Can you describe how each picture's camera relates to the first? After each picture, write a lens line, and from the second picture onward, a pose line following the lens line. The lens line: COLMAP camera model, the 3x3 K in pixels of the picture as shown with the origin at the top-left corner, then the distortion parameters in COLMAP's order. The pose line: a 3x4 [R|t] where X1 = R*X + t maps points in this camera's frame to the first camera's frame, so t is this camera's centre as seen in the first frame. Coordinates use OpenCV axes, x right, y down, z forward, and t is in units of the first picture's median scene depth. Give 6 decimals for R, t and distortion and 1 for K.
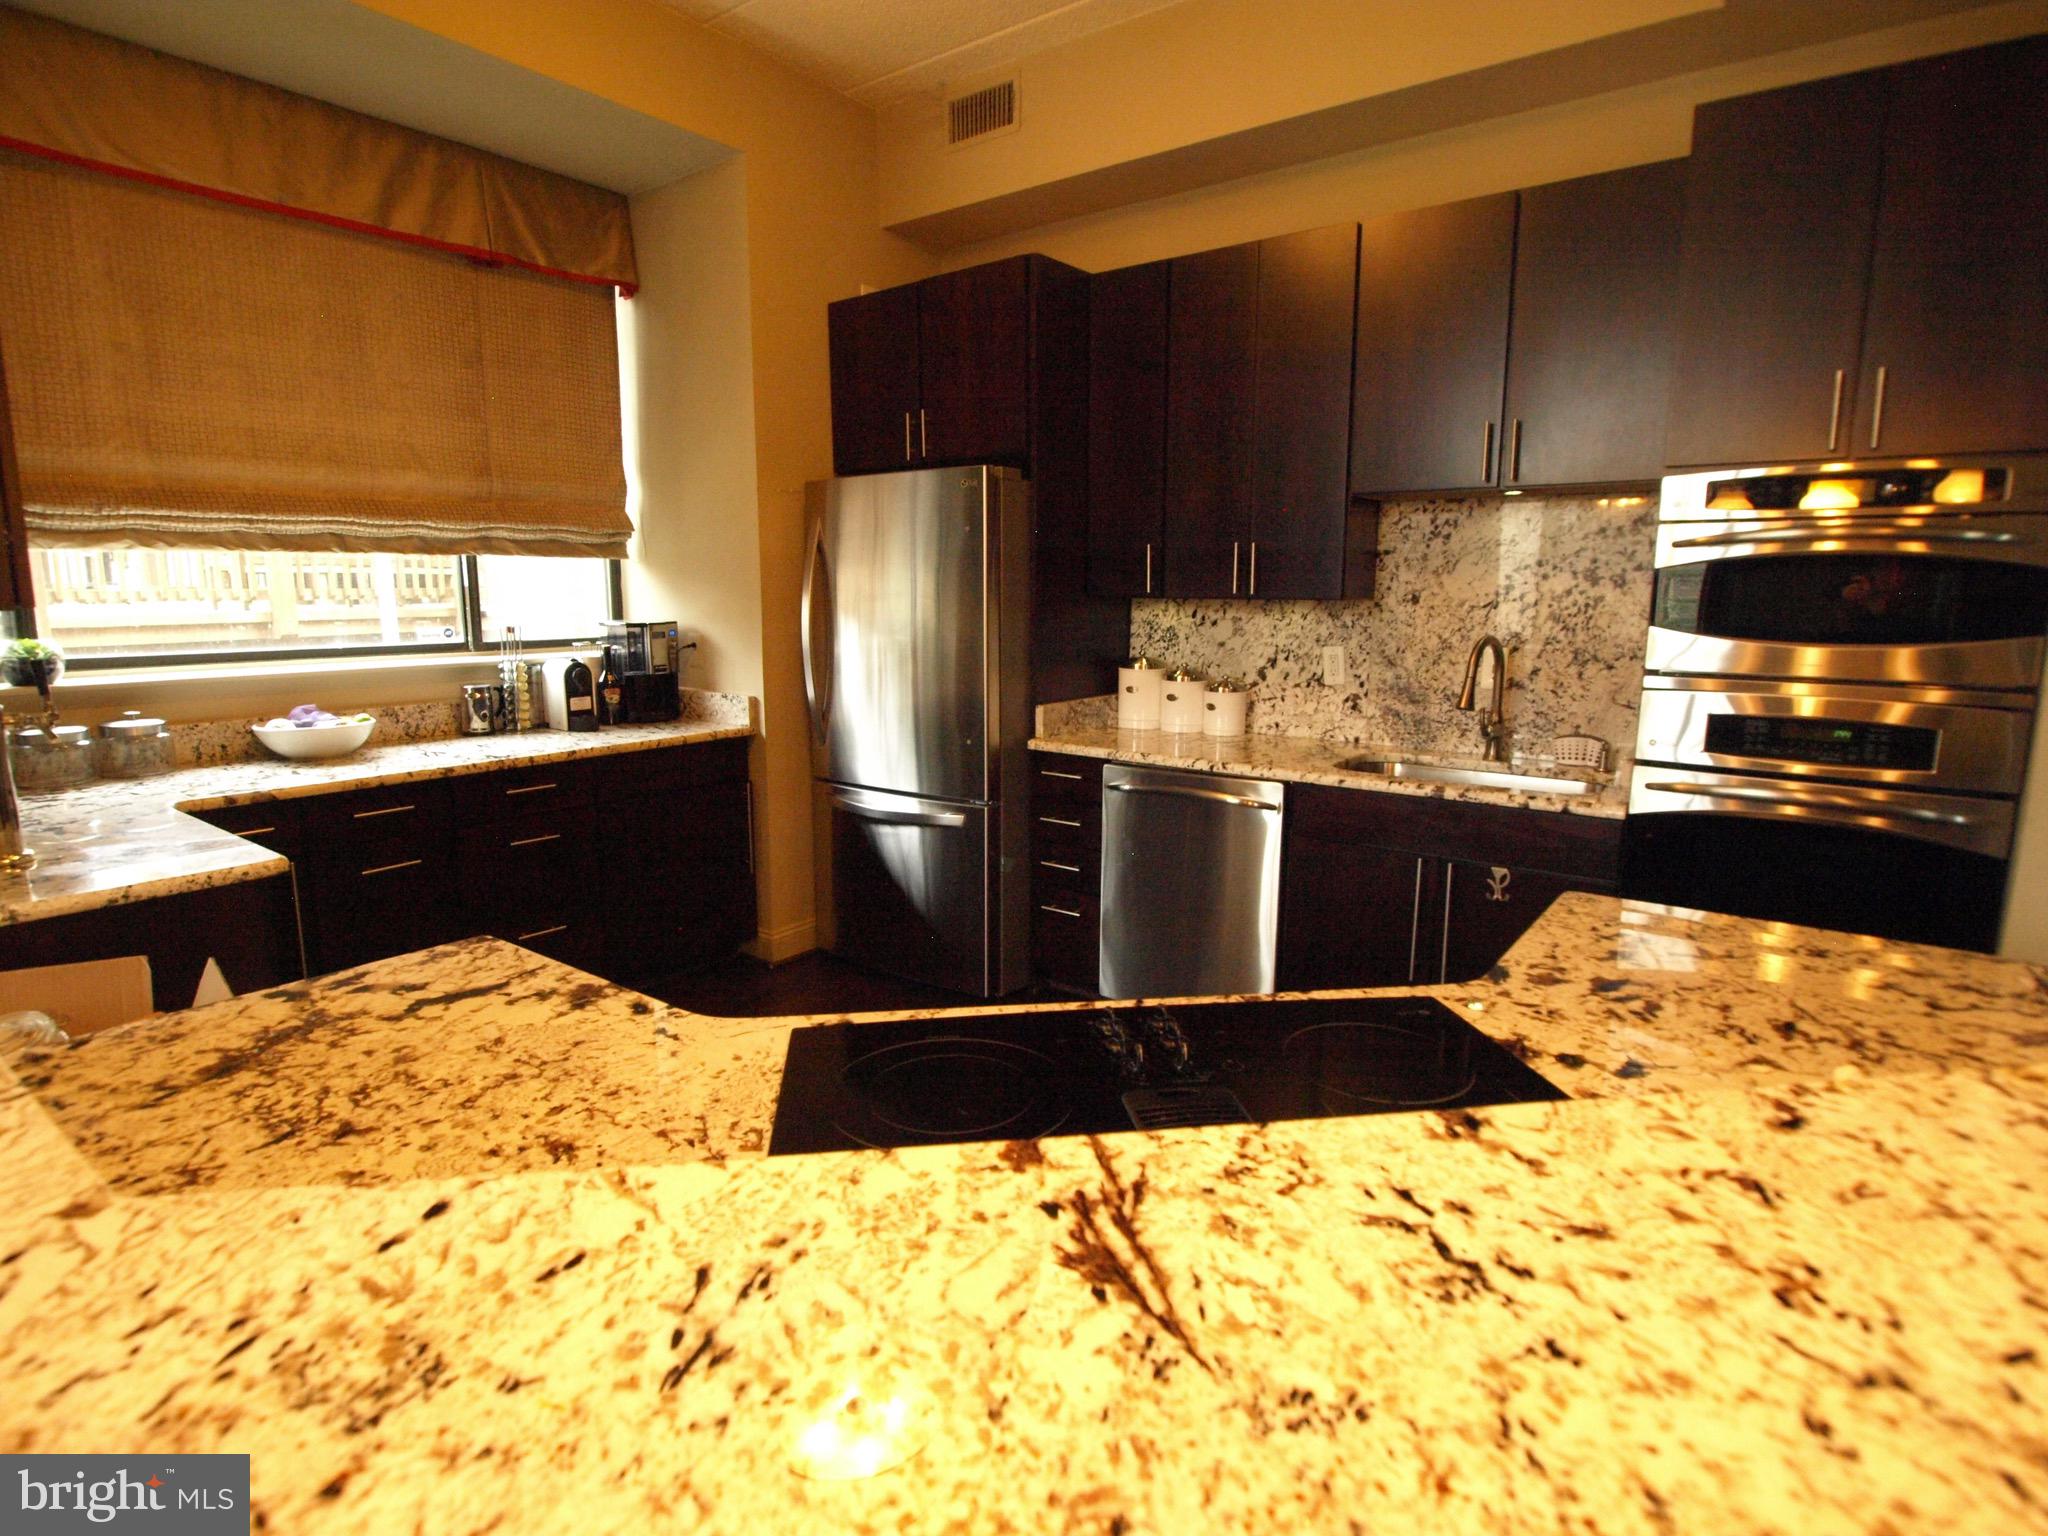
lens RADIAL K [[1072.3, 0, 1024.0], [0, 1072.3, 768.0], [0, 0, 1]] dist [-0.023126, -0.000266]
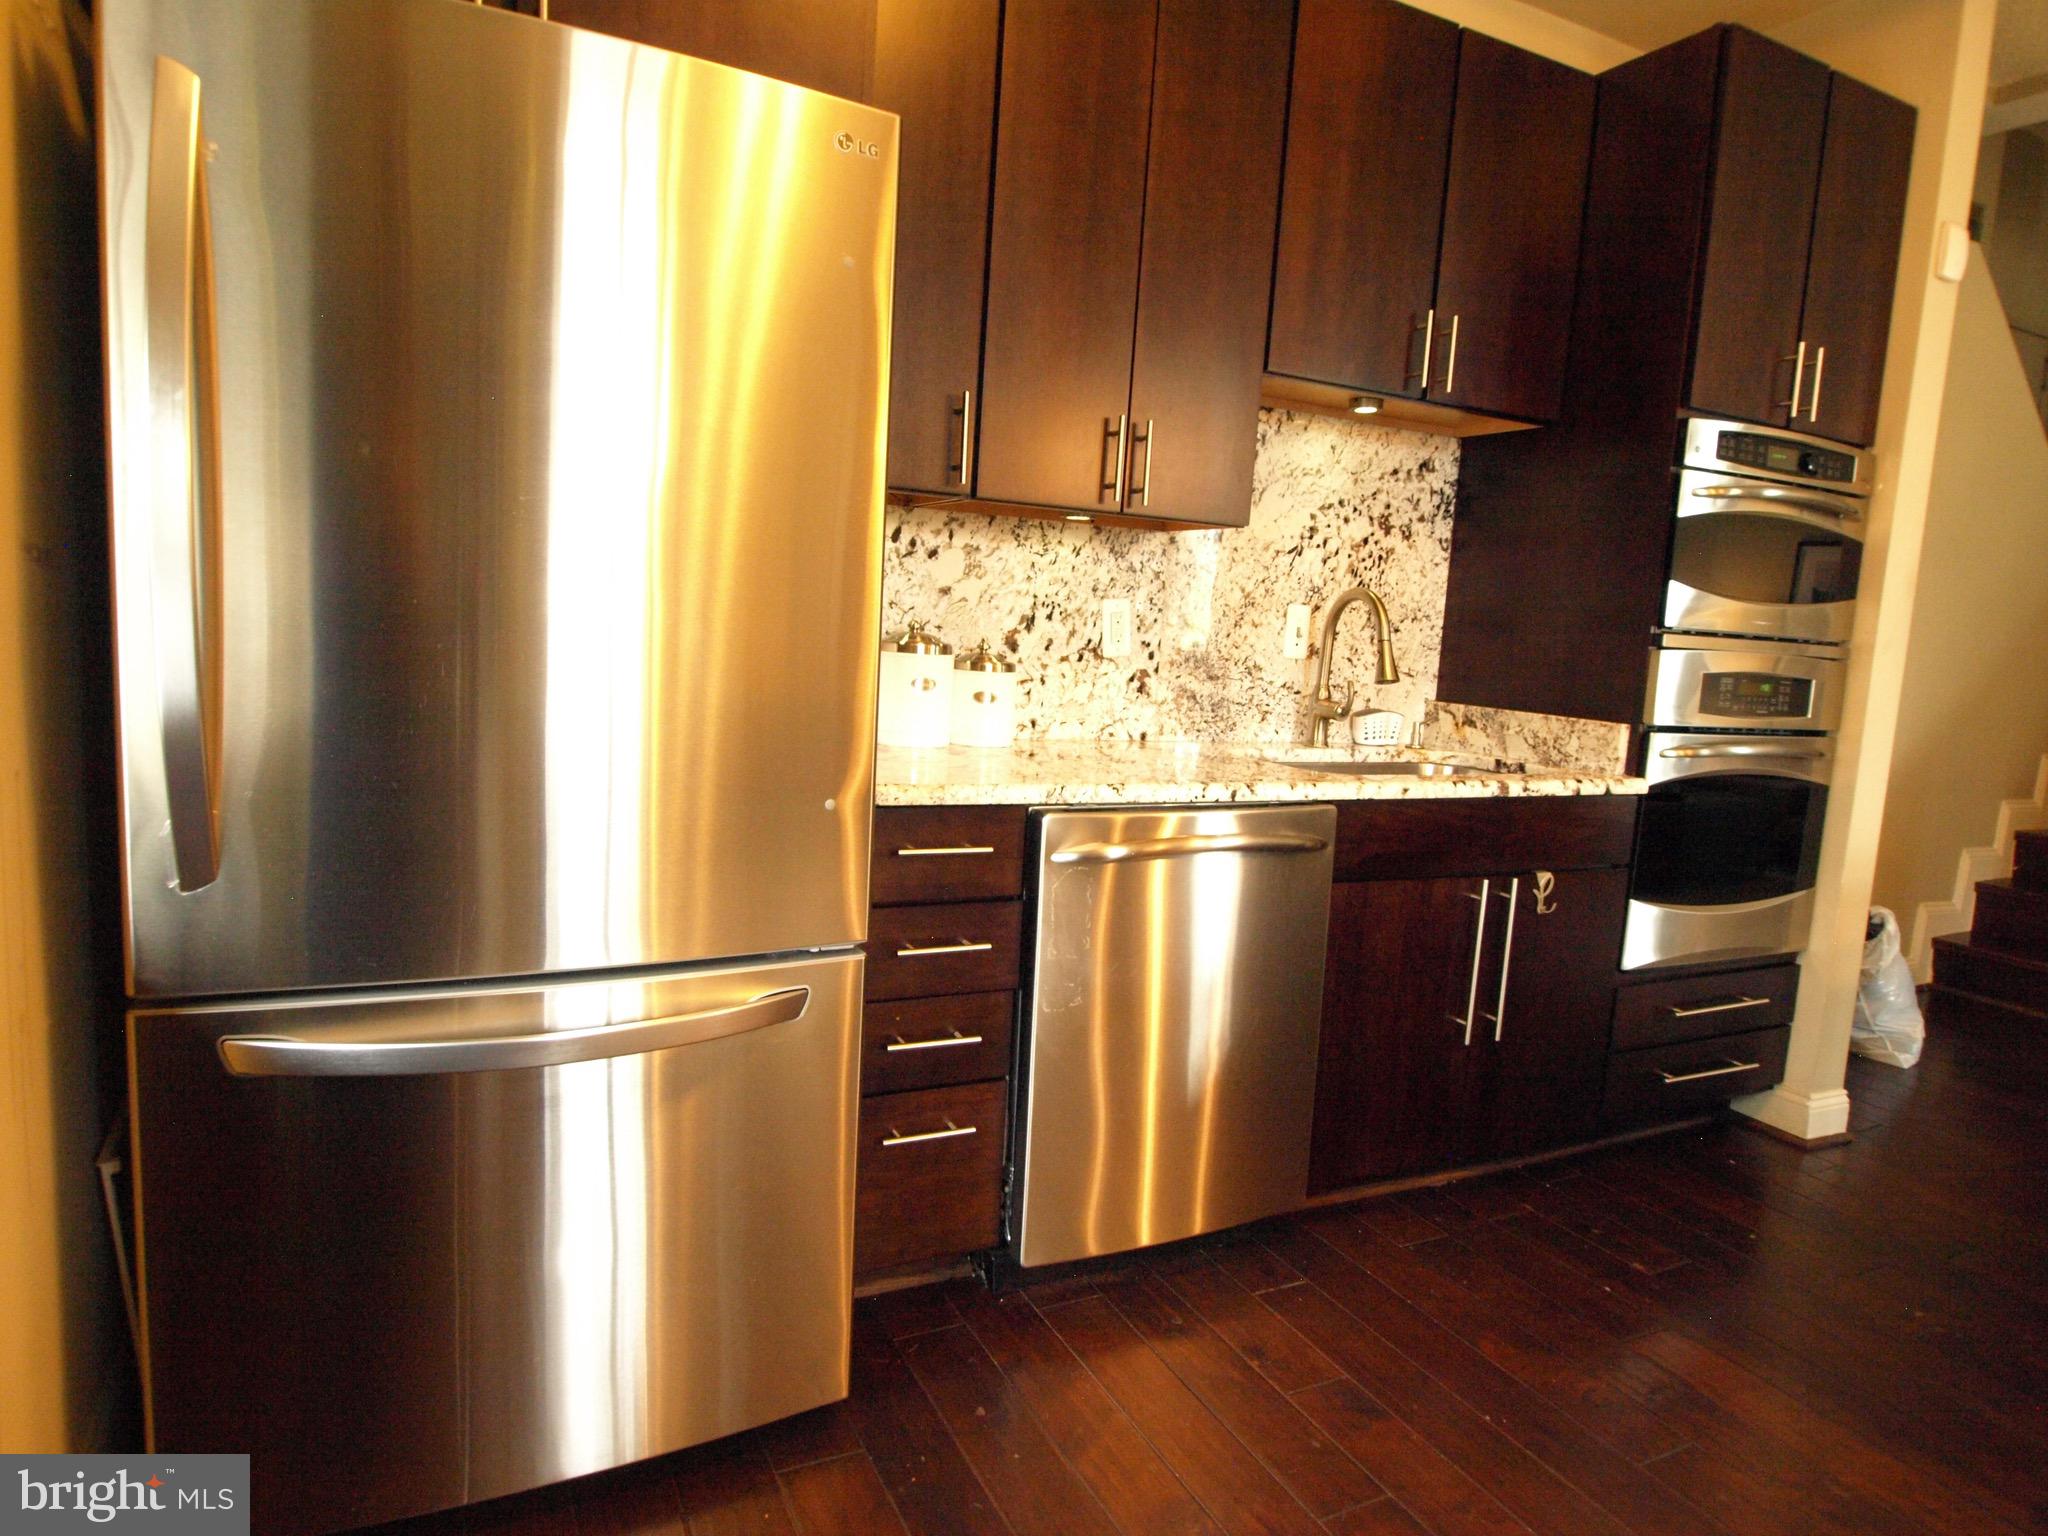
lens RADIAL K [[1208.3, 0, 1024.0], [0, 1208.3, 768.0], [0, 0, 1]] dist [-0.000022, 0.000368]
pose [[0.440936, -0.089116, 0.893103, -0.437437], [0.091276, 0.994352, 0.054155, -0.057779], [-0.892885, 0.057640, 0.446580, 0.757208]]
